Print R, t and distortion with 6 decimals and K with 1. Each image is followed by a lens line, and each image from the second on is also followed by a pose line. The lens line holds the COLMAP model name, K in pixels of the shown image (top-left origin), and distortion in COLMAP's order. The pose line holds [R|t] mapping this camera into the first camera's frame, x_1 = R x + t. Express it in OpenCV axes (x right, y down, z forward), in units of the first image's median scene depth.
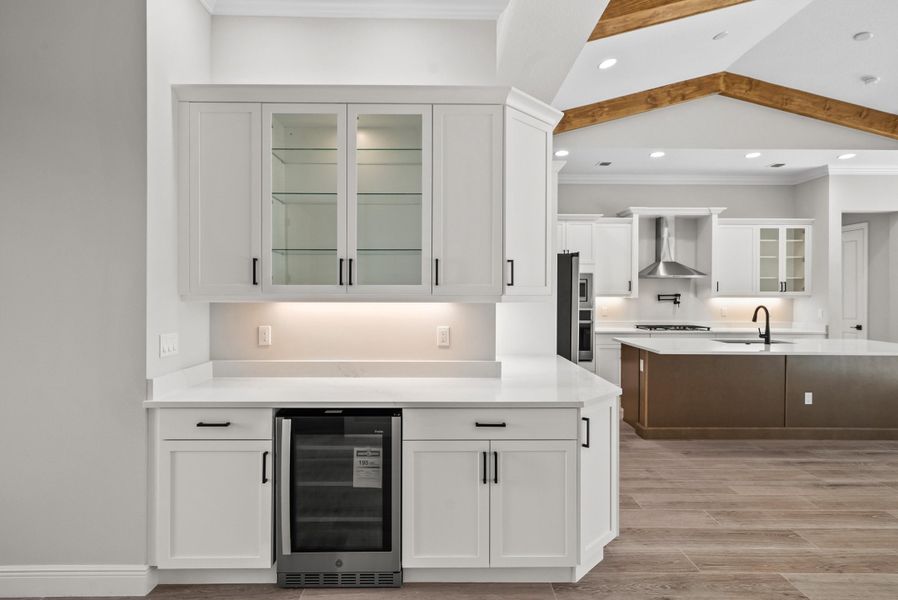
lens RADIAL K [[472.4, 0, 445.7], [0, 472.4, 291.6], [0, 0, 1]] dist [0.002317, 0.000271]
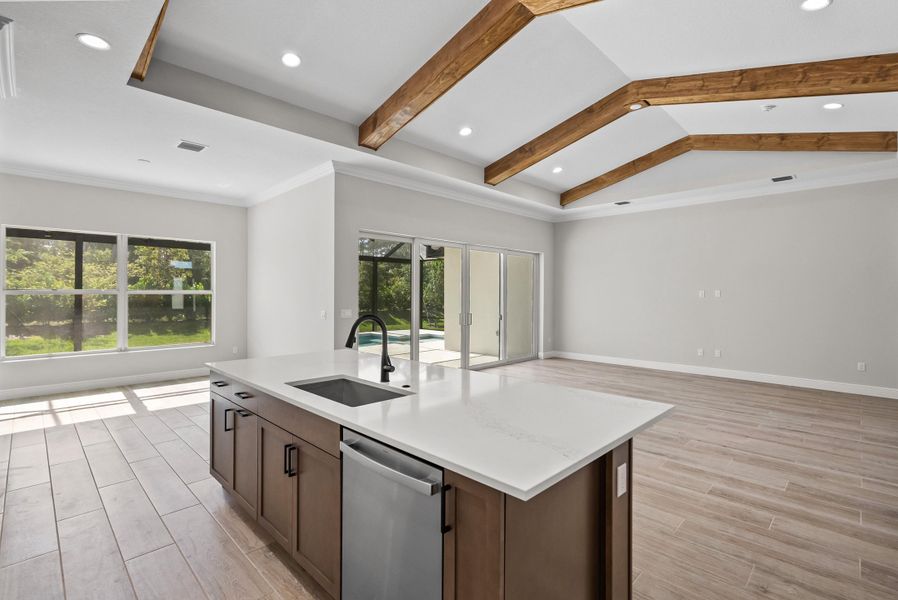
lens RADIAL K [[418.0, 0, 450.8], [0, 418.0, 296.9], [0, 0, 1]] dist [0.002566, 0.001053]
pose [[-0.705805, -0.013117, 0.708284, 0.224169], [-0.006135, 0.999904, 0.012404, -0.000762], [-0.708379, 0.004410, -0.705818, 1.109878]]
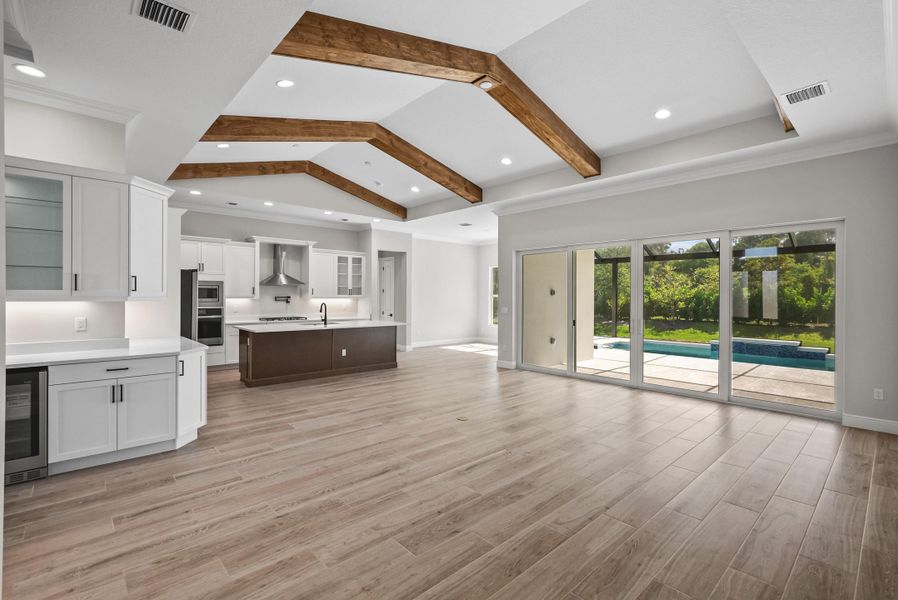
lens RADIAL K [[413.2, 0, 449.5], [0, 413.2, 296.3], [0, 0, 1]] dist [0.000239, 0.000458]
pose [[0.743177, -0.000609, 0.669095, -0.006789], [-0.002066, 0.999993, 0.003205, -0.000152], [-0.669092, -0.003764, 0.743170, -0.387824]]
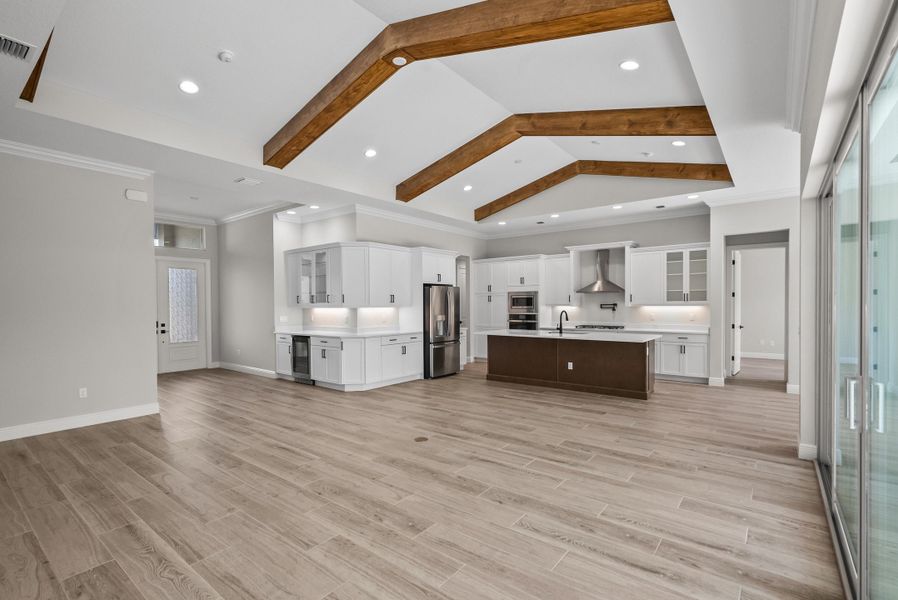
lens RADIAL K [[420.1, 0, 446.3], [0, 420.1, 310.0], [0, 0, 1]] dist [-0.000100, 0.000277]
pose [[0.775519, 0.000710, -0.631324, 1.105974], [0.009003, 0.999885, 0.012184, 0.005171], [0.631260, -0.015133, 0.775424, -0.344531]]
